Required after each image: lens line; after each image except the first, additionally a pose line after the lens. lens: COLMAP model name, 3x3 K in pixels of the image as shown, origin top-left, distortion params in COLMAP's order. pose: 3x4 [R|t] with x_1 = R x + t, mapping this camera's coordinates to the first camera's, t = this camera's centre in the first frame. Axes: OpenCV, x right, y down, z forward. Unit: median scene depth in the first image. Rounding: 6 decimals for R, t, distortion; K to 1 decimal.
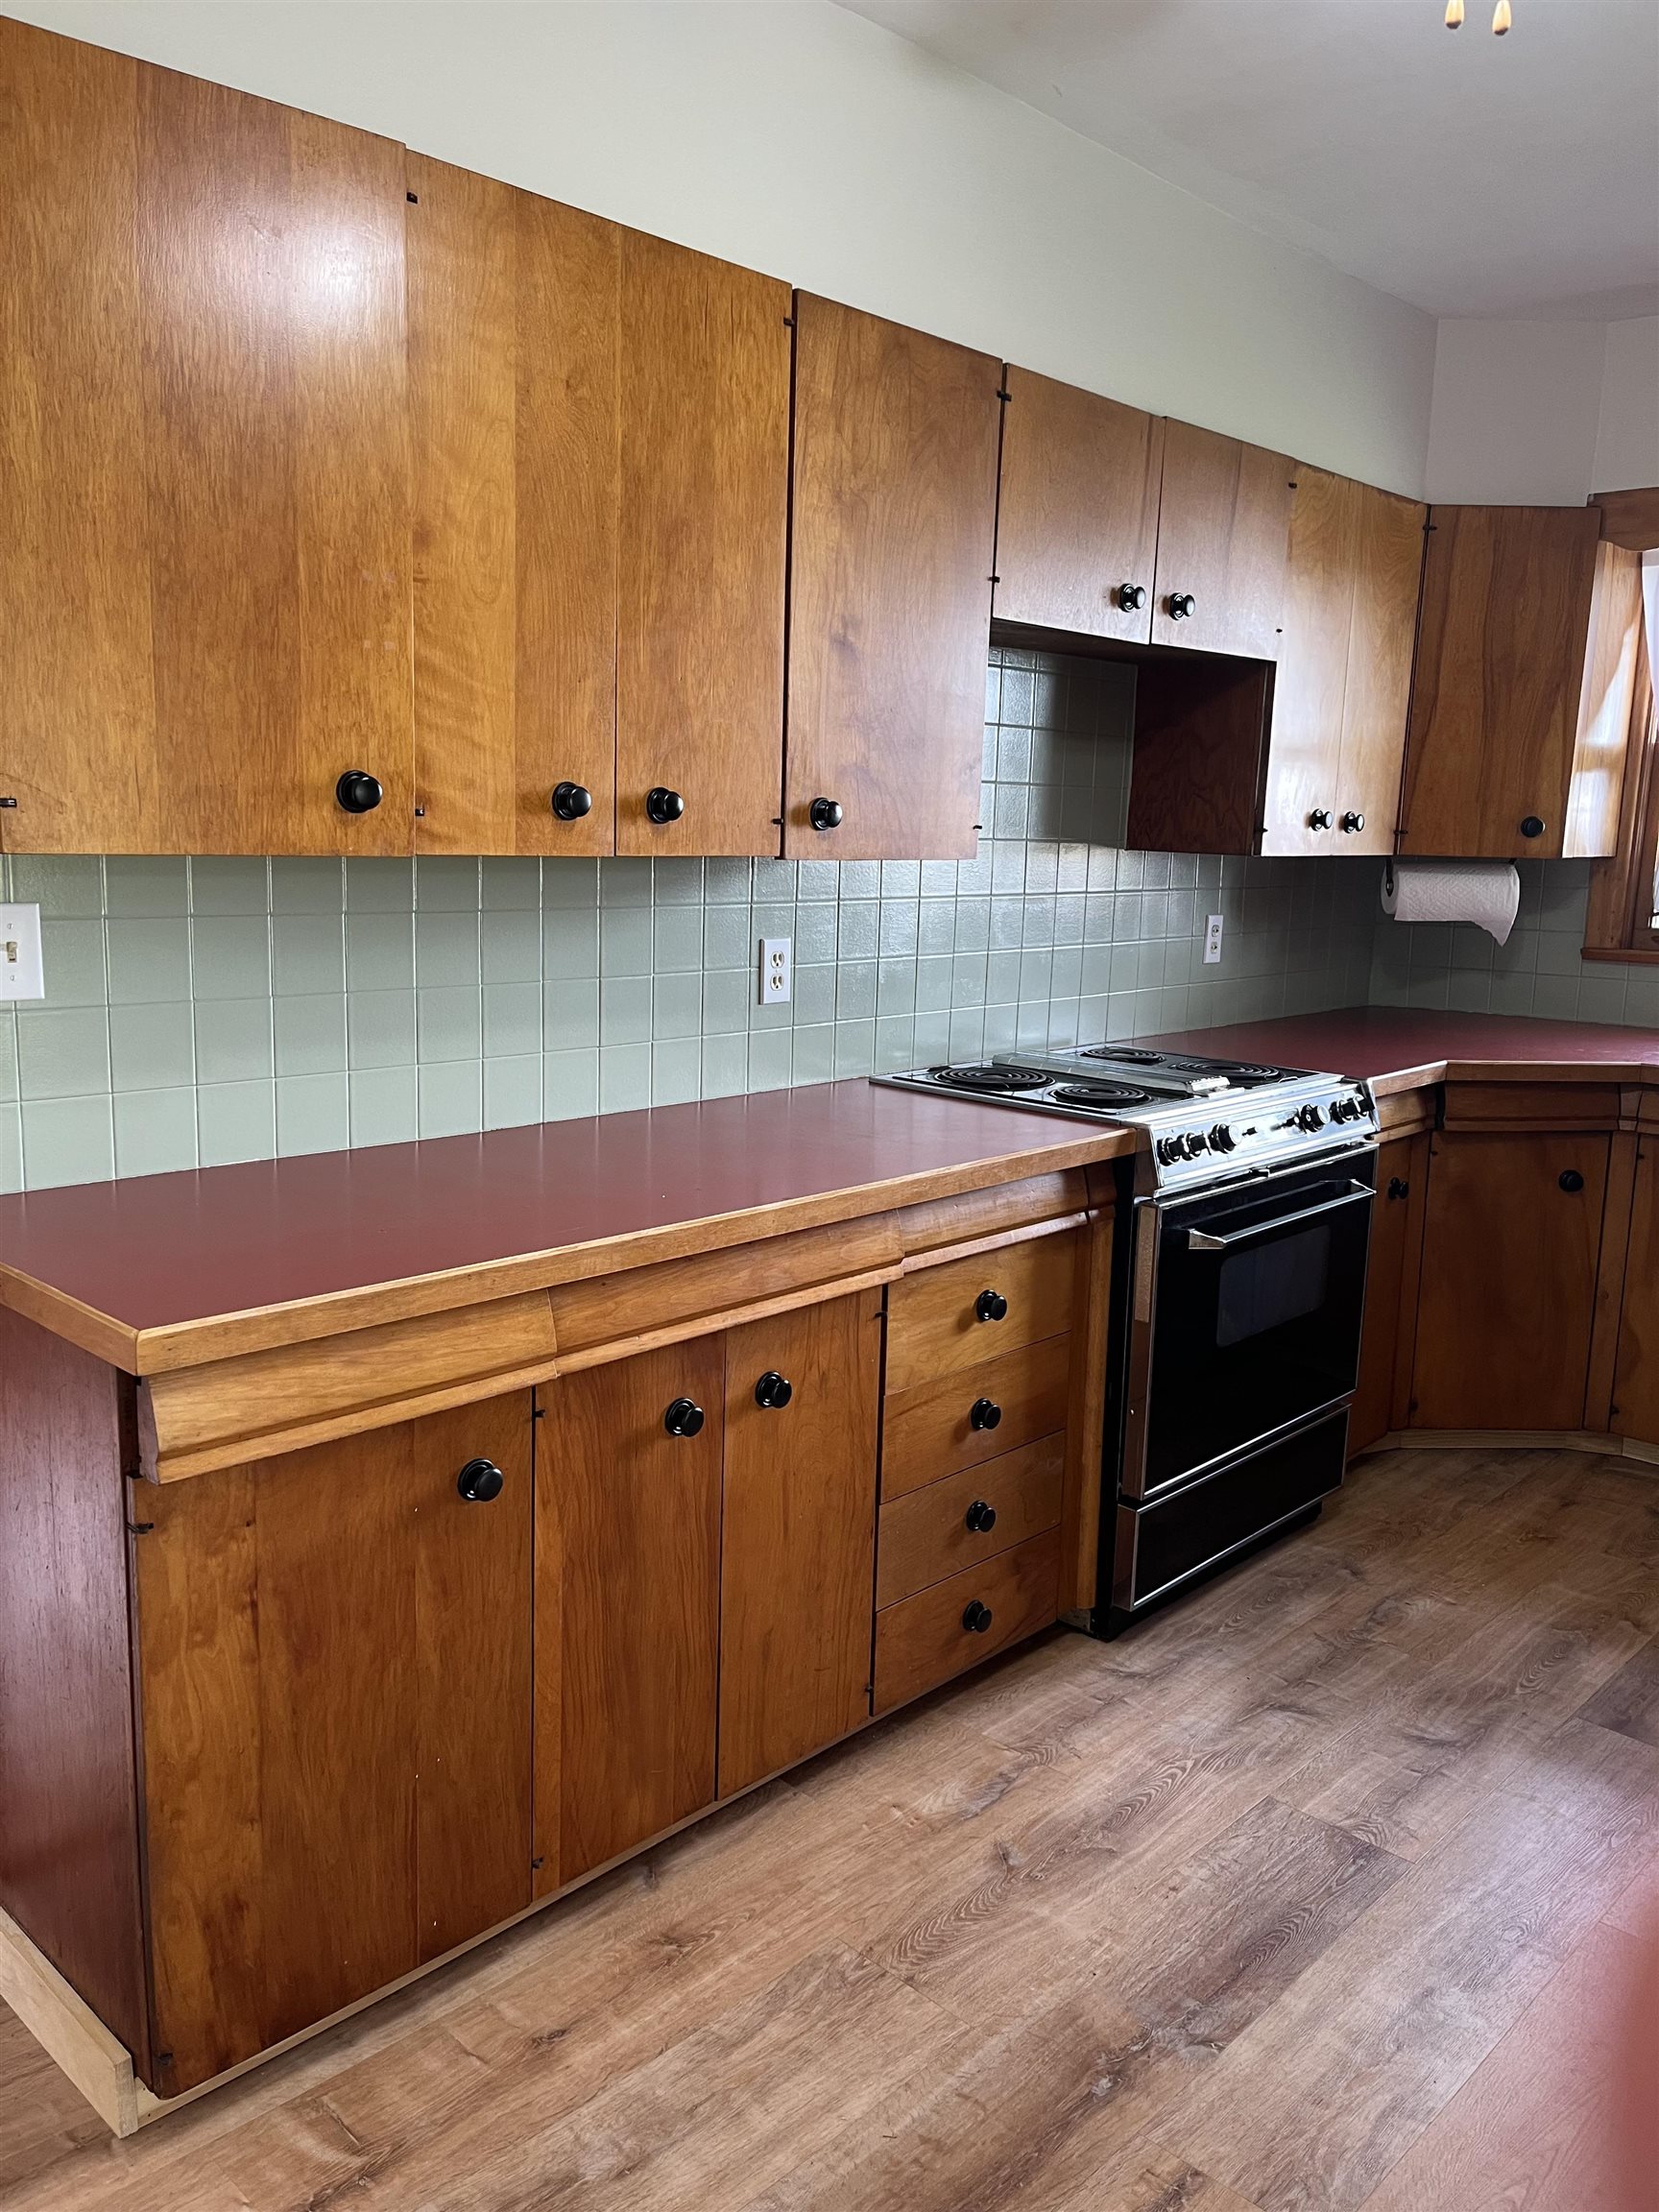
lens RADIAL K [[1682.8, 0, 829.3], [0, 1682.8, 1110.4], [0, 0, 1]] dist [0.017934, -0.000515]
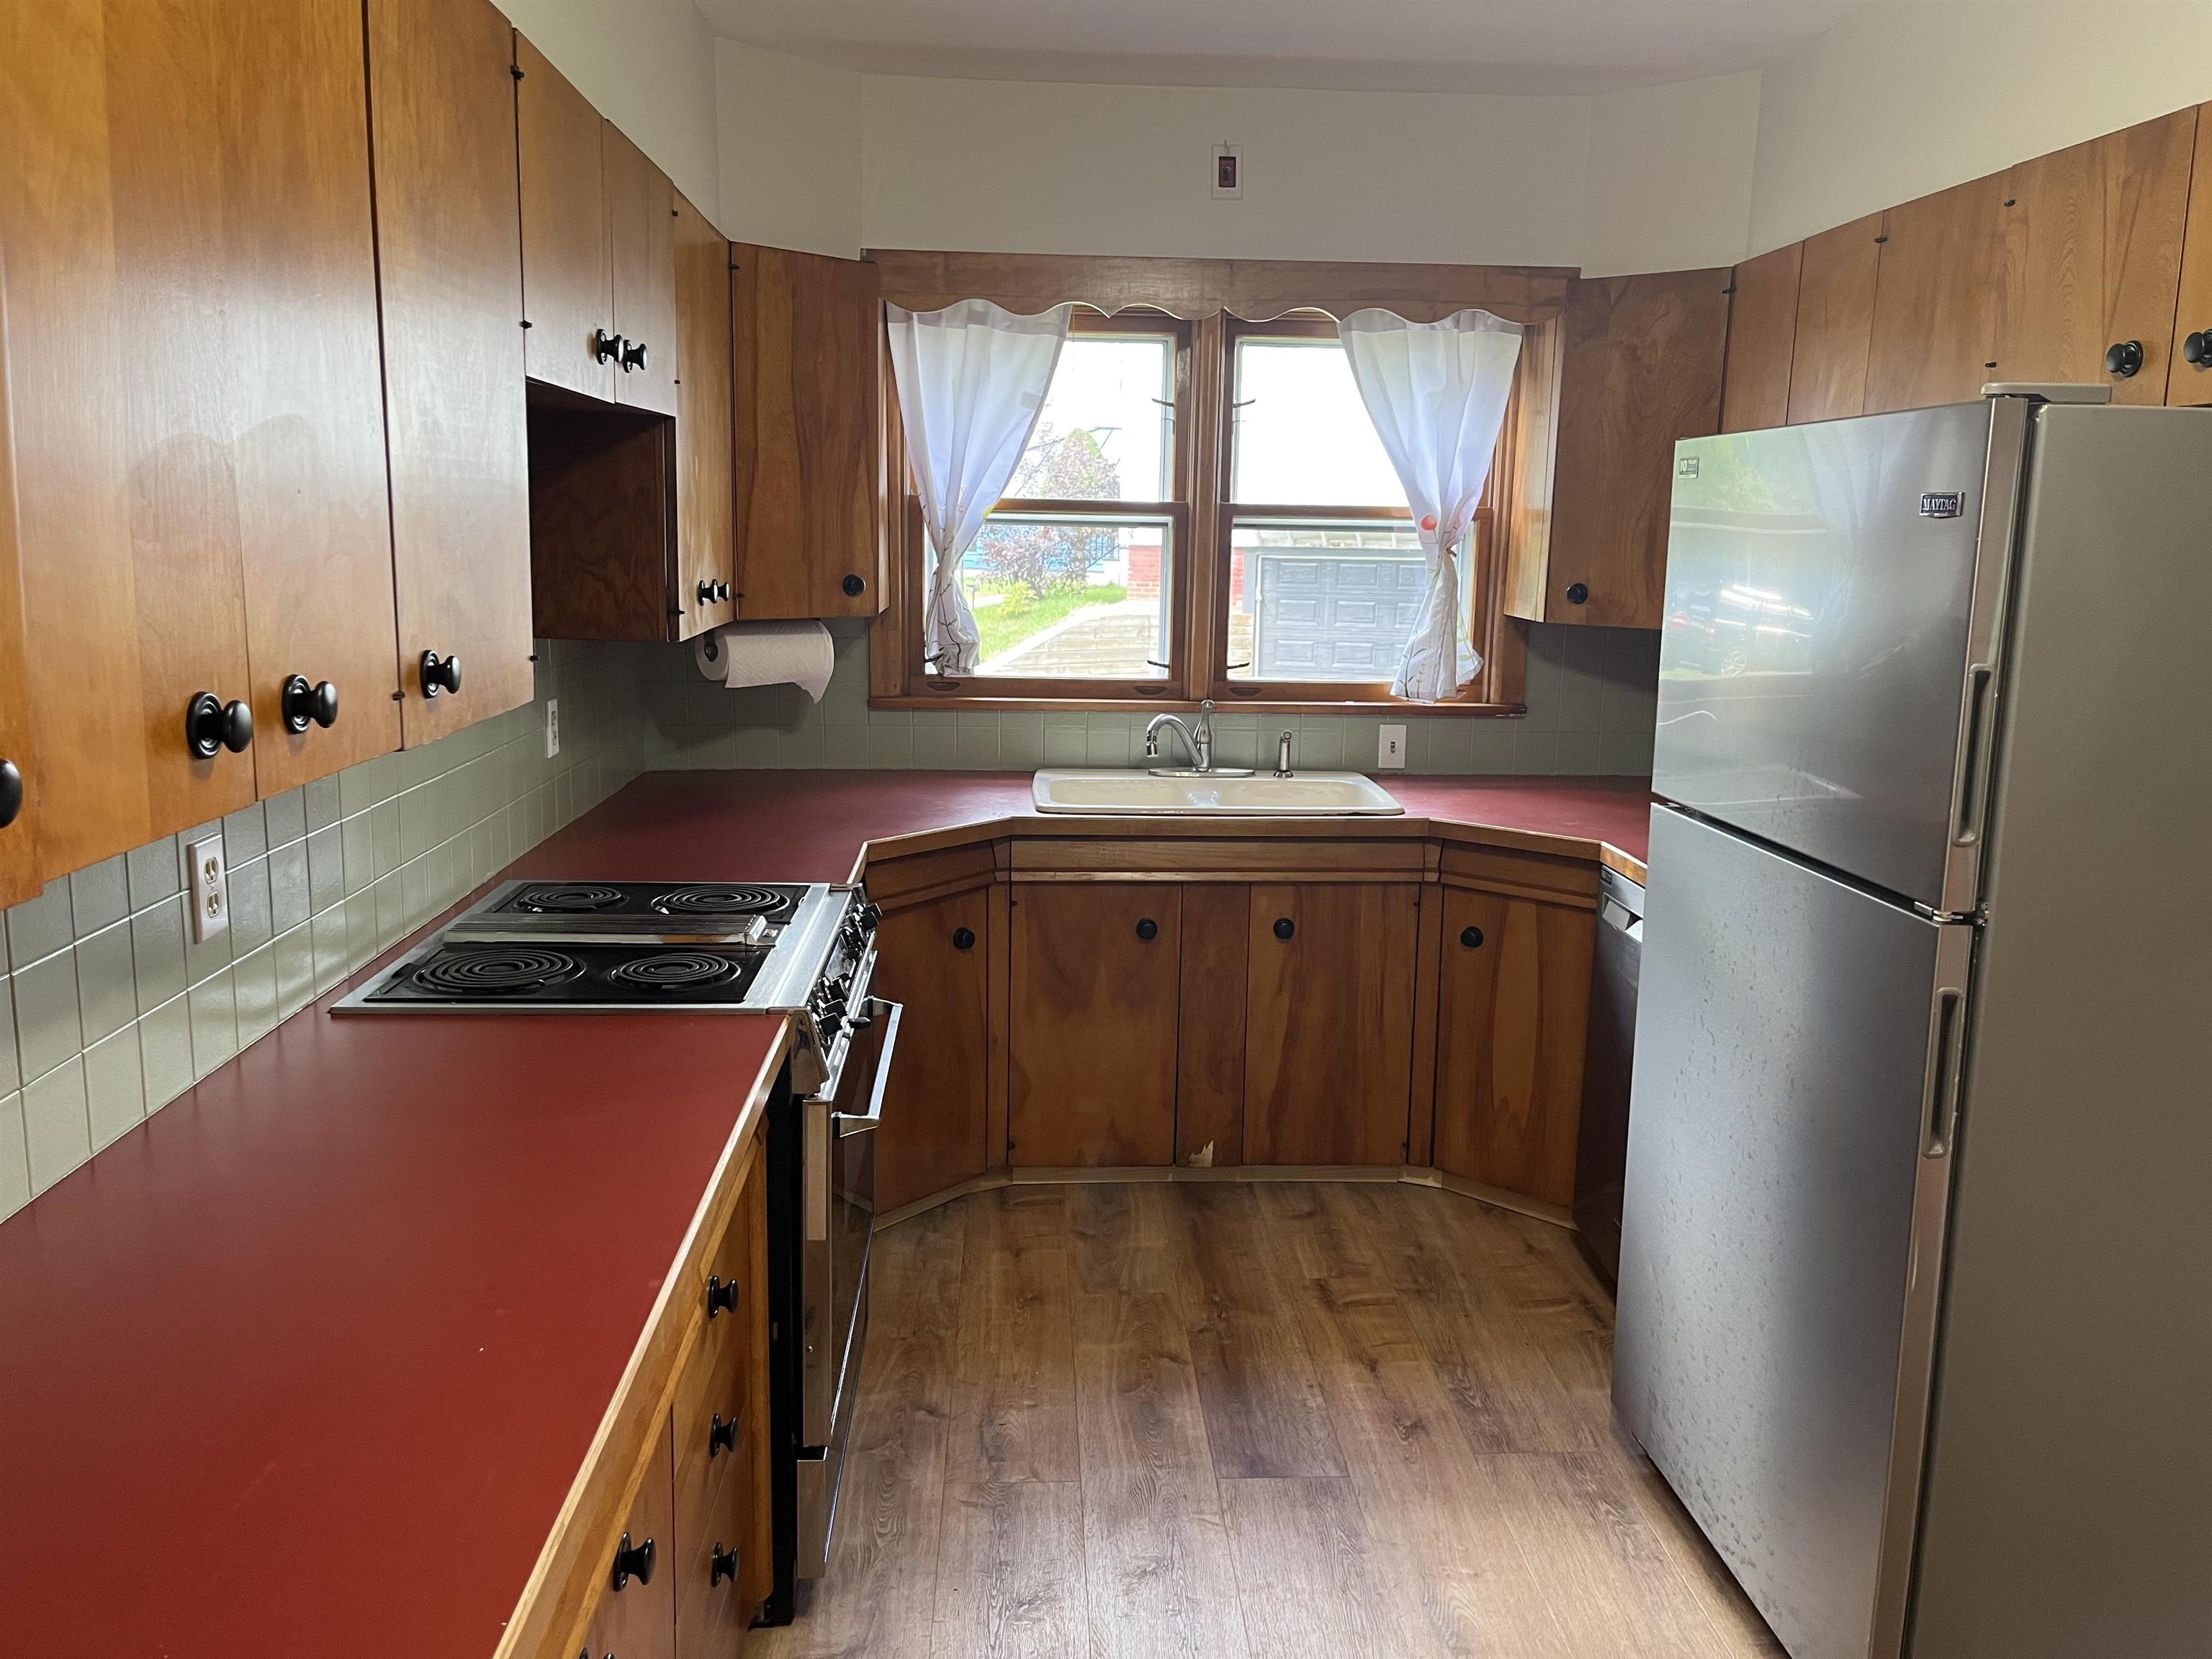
lens RADIAL K [[1677.9, 0, 1124.1], [0, 1677.9, 820.2], [0, 0, 1]] dist [0.073114, -0.124644]
pose [[0.680094, -0.140247, 0.719585, -0.212331], [0.124856, 0.989350, 0.074820, -0.092531], [-0.722414, 0.038960, 0.690362, 0.232707]]
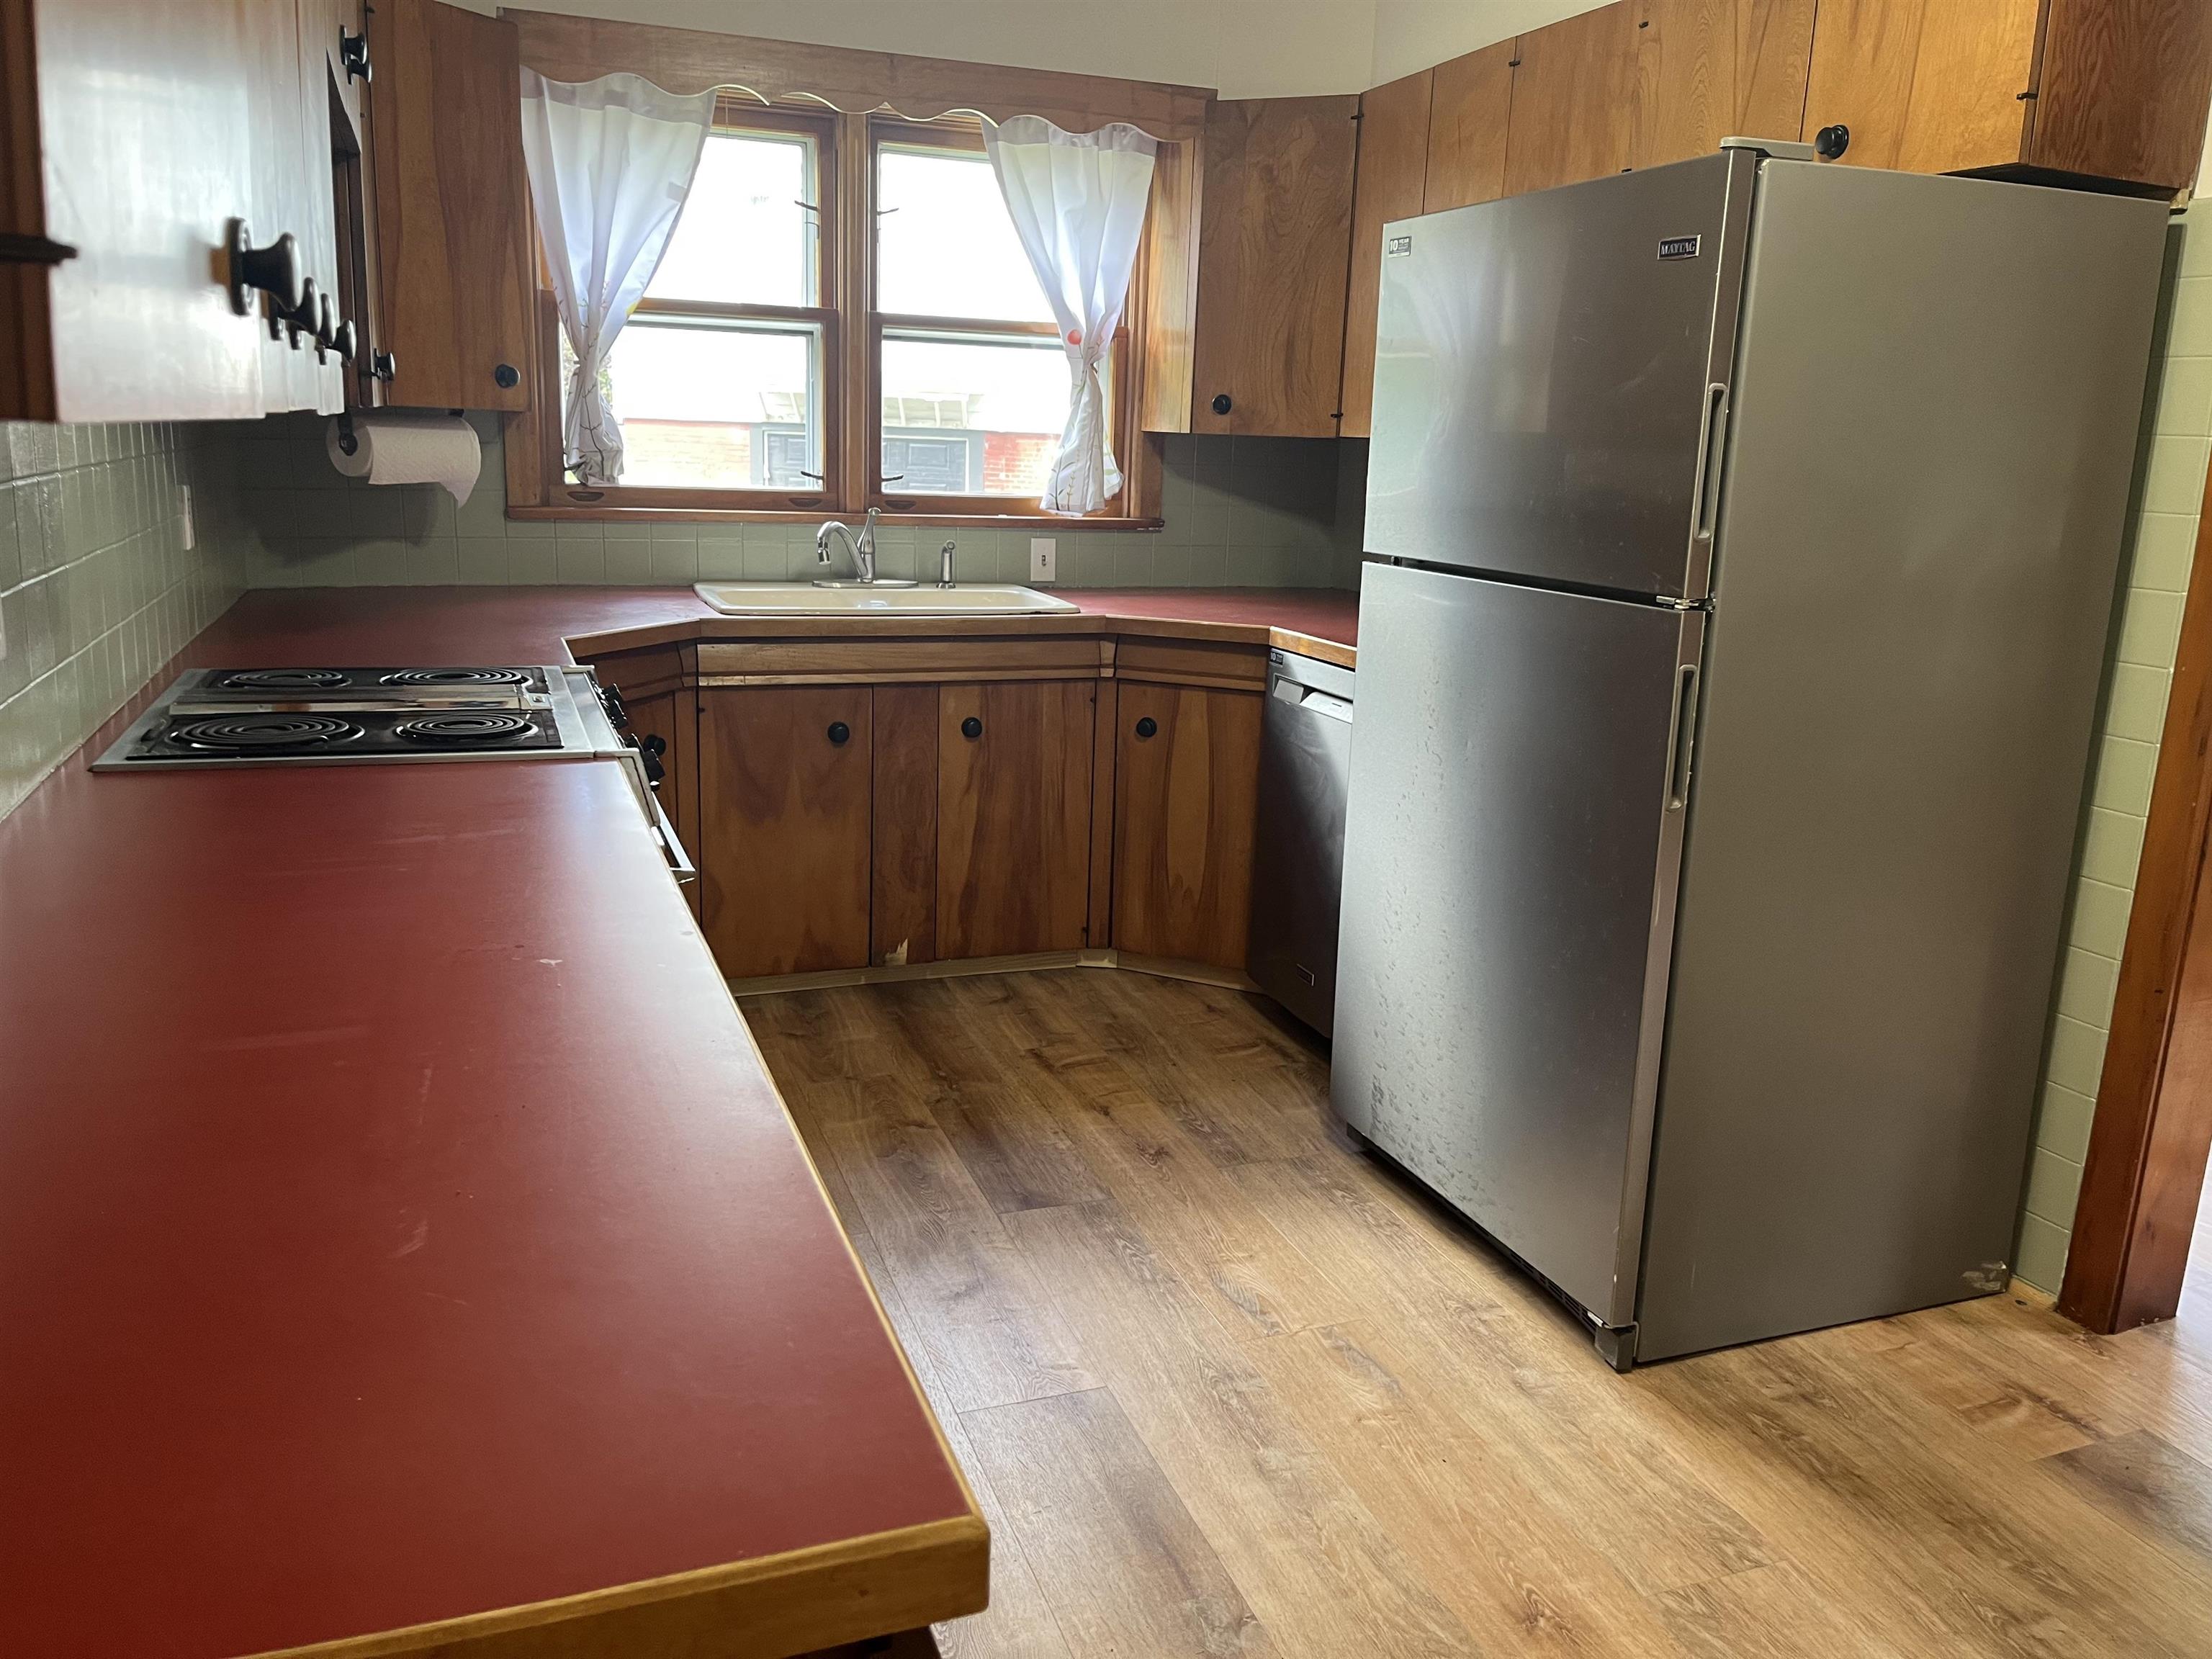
lens RADIAL K [[1677.1, 0, 1101.2], [0, 1677.1, 809.4], [0, 0, 1]] dist [0.070257, -0.109377]
pose [[0.436535, -0.205381, 0.875931, -0.316802], [0.132743, 0.977643, 0.163075, -0.047644], [-0.889841, 0.045086, 0.454038, 0.325884]]
